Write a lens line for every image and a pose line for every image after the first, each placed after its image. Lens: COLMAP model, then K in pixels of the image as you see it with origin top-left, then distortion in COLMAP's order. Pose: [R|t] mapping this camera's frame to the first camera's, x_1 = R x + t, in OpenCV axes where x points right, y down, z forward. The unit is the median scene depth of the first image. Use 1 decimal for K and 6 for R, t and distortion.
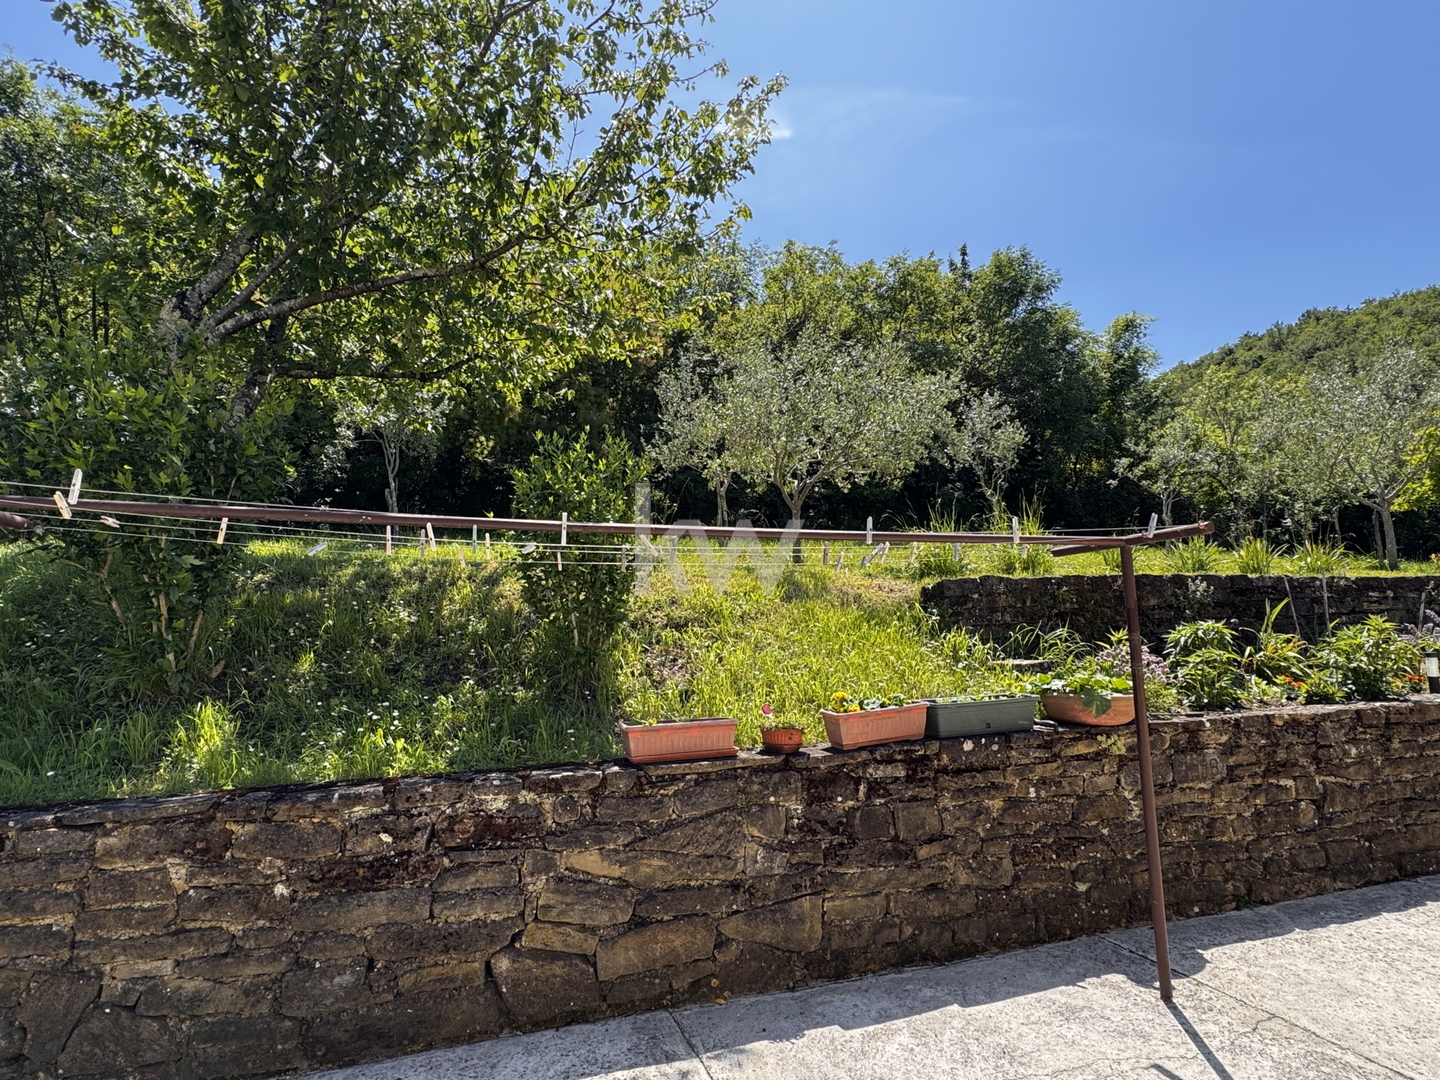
lens RADIAL K [[784.1, 0, 719.6], [0, 784.1, 537.2], [0, 0, 1]] dist [-0.001701, 0.000640]
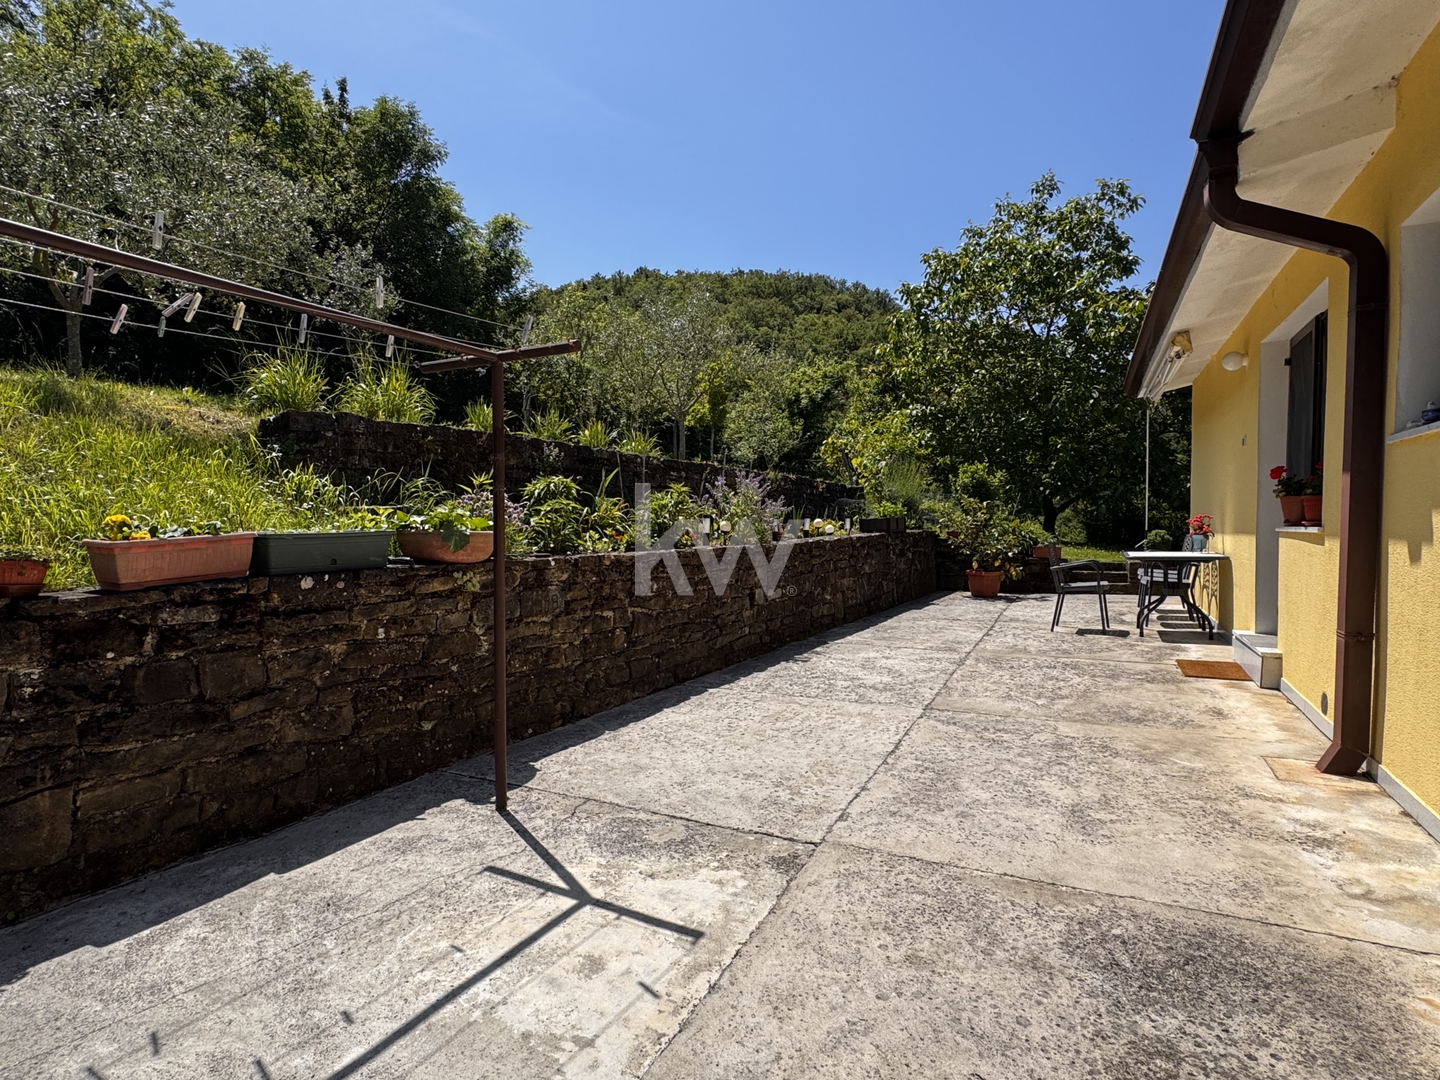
lens RADIAL K [[784.1, 0, 724.3], [0, 784.1, 536.9], [0, 0, 1]] dist [-0.001701, 0.000640]
pose [[0.712981, 0.011390, 0.701091, 0.042670], [-0.102248, 0.990869, 0.087884, 0.090832], [-0.693688, -0.134345, 0.707636, 0.092487]]
